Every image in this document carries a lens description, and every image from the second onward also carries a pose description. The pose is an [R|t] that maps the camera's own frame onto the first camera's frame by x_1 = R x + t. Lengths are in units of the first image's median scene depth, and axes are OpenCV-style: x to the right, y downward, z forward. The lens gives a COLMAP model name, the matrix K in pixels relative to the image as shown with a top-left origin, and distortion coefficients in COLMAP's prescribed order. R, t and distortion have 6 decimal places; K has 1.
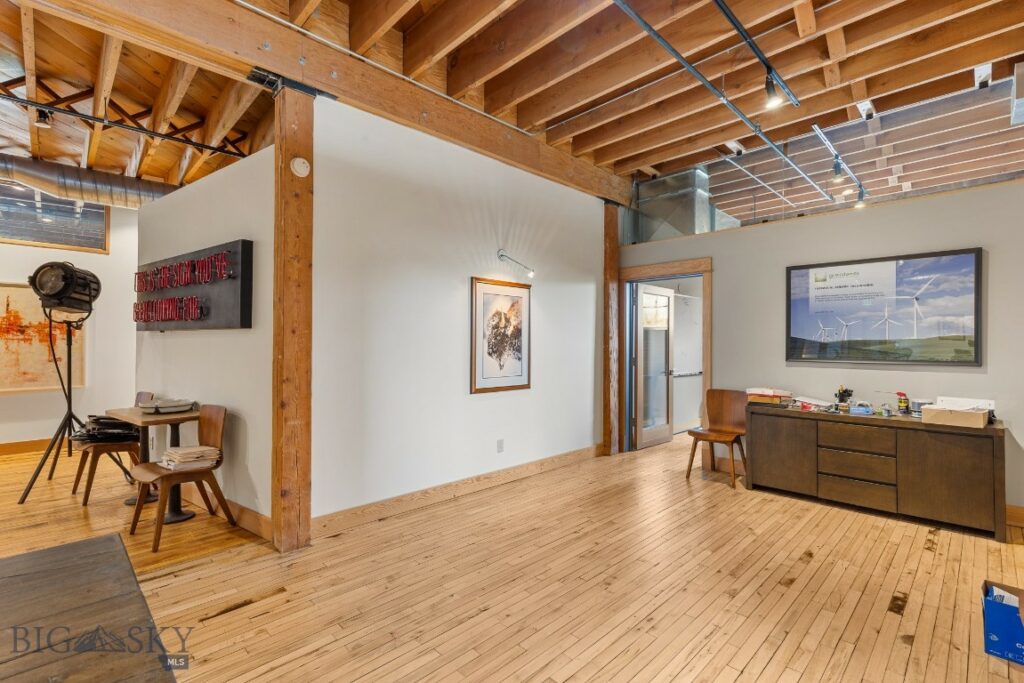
lens RADIAL K [[462.6, 0, 514.5], [0, 462.6, 343.6], [0, 0, 1]] dist [0.008496, -0.001585]
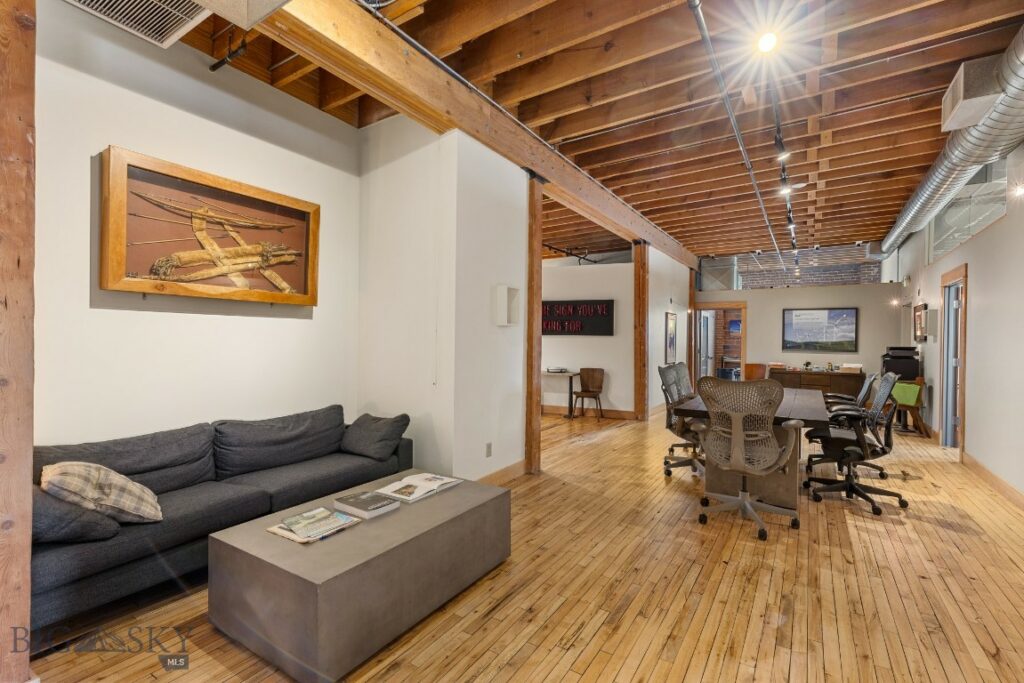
lens RADIAL K [[462.6, 0, 506.4], [0, 462.6, 341.2], [0, 0, 1]] dist [0.008496, -0.001585]
pose [[0.974395, 0.014485, 0.224376, -0.787345], [-0.013507, 0.999891, -0.005895, 0.015265], [-0.224437, 0.002713, 0.974485, -0.578673]]
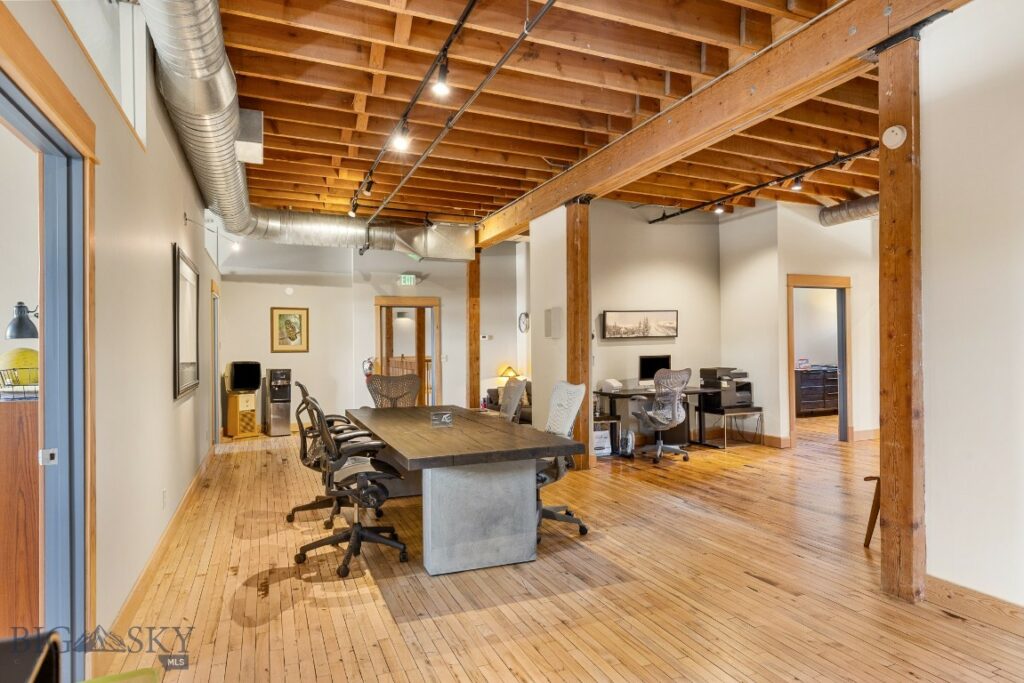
lens RADIAL K [[589.3, 0, 512.1], [0, 589.3, 346.2], [0, 0, 1]] dist [-0.000066, -0.000565]
pose [[-0.370642, -0.003021, -0.928771, 1.215609], [0.008291, 0.999944, -0.006561, -0.008359], [0.928739, -0.010133, -0.370597, 1.189987]]
